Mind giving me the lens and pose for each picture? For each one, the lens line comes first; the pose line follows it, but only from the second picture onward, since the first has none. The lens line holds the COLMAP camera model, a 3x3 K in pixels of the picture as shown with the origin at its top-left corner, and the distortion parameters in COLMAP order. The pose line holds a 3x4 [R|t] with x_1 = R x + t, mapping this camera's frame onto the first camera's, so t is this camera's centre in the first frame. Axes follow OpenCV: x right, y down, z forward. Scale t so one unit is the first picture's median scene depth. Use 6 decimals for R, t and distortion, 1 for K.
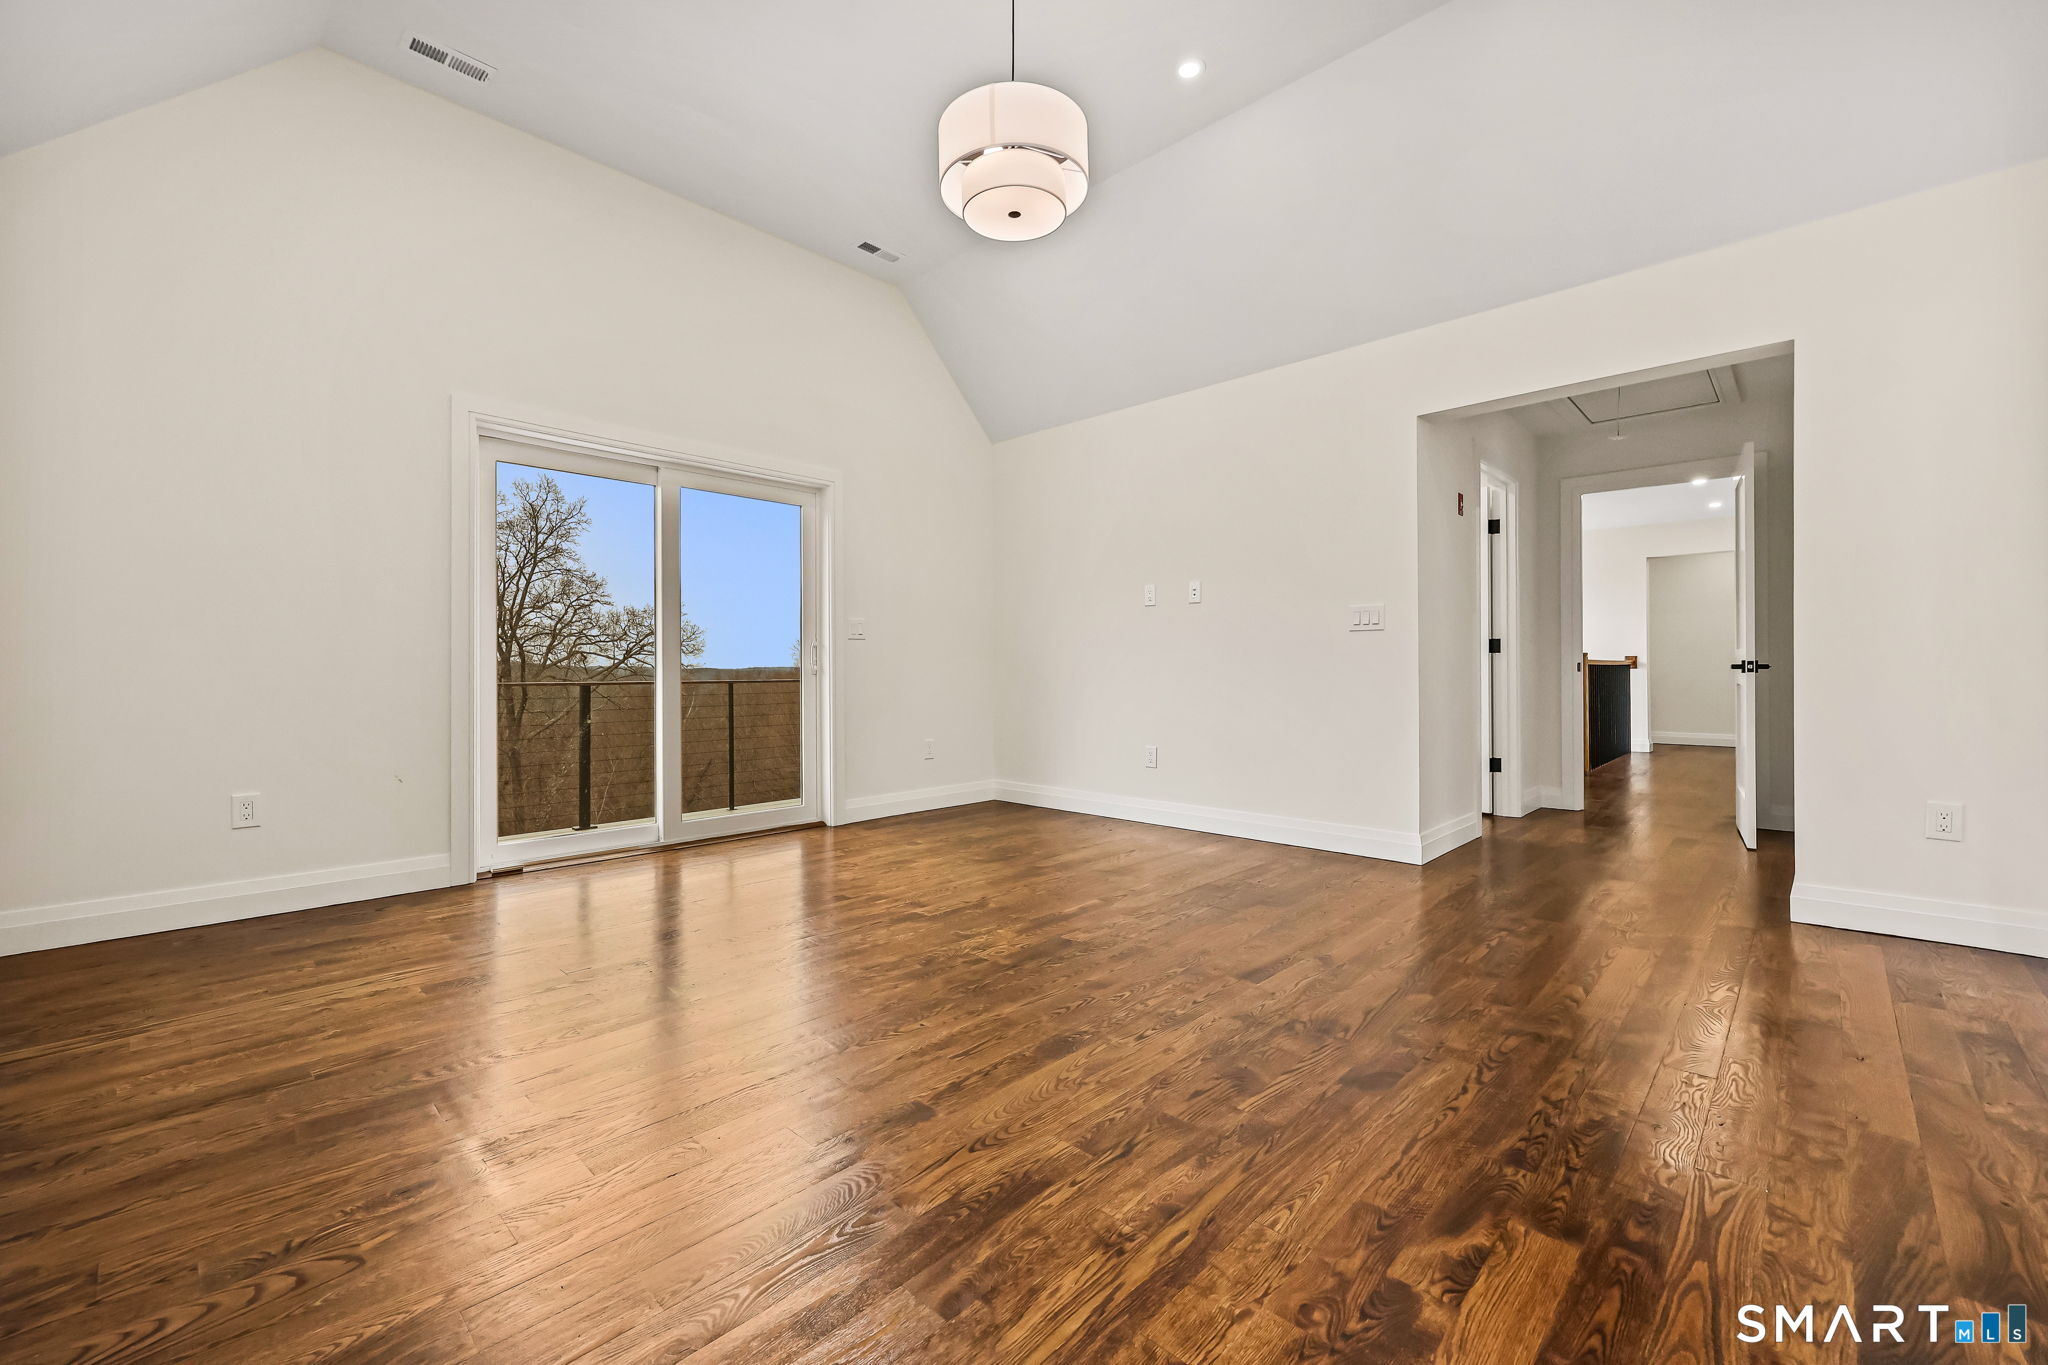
lens RADIAL K [[873.9, 0, 1037.7], [0, 873.9, 671.5], [0, 0, 1]] dist [-0.001023, 0.000288]
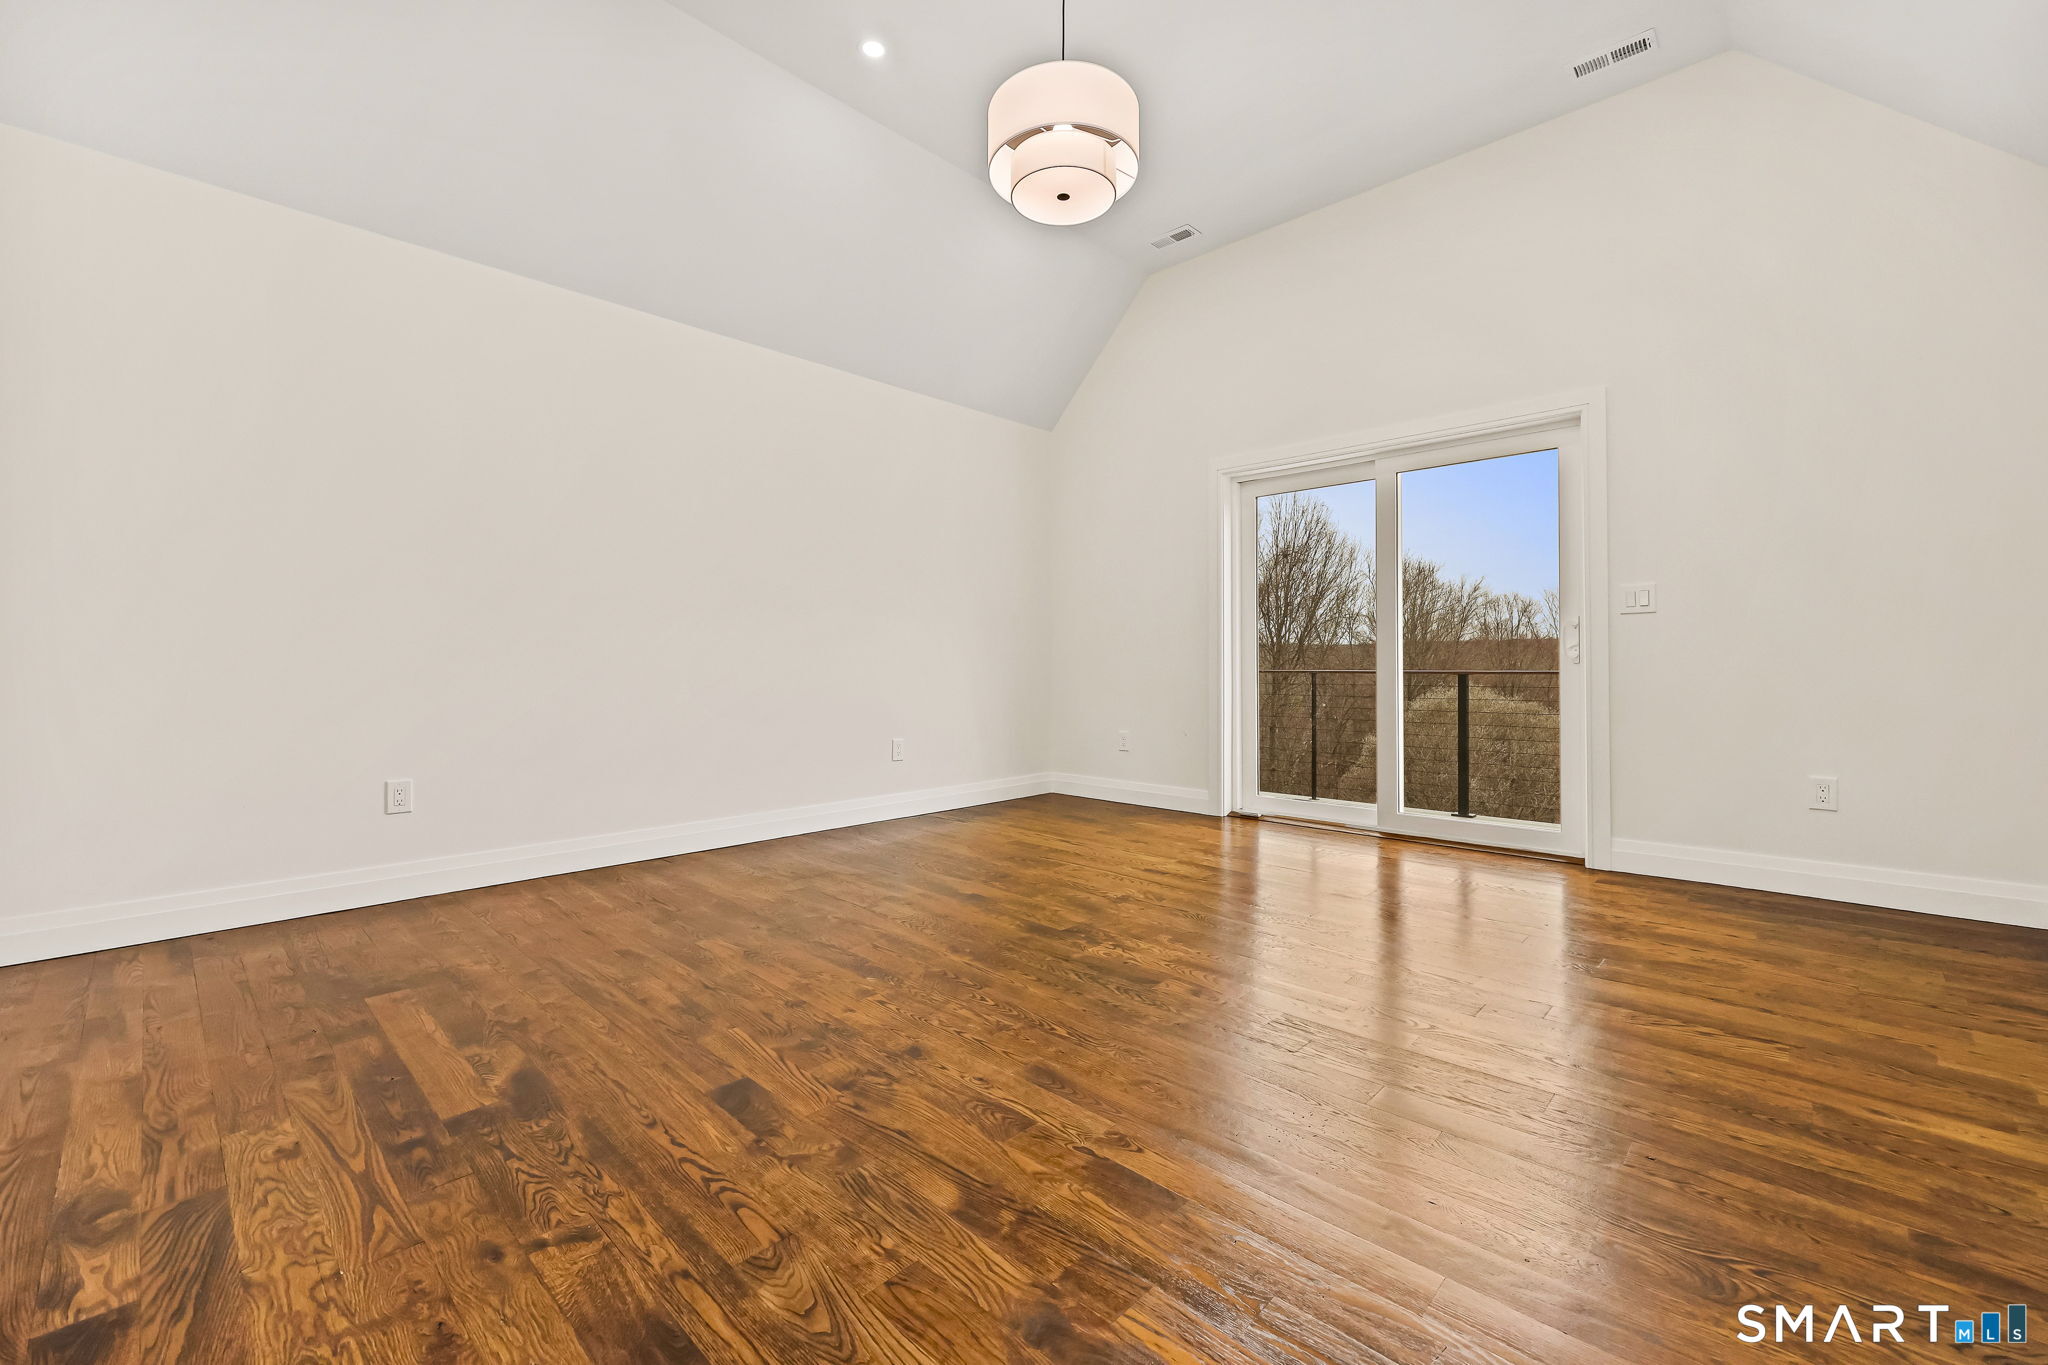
lens RADIAL K [[843.4, 0, 1042.3], [0, 843.4, 667.5], [0, 0, 1]] dist [-0.000223, 0.000006]
pose [[-0.022845, 0.008933, -0.999699, 1.208607], [0.001533, 0.999959, 0.008901, -0.017699], [0.999738, -0.001329, -0.022857, 1.254496]]
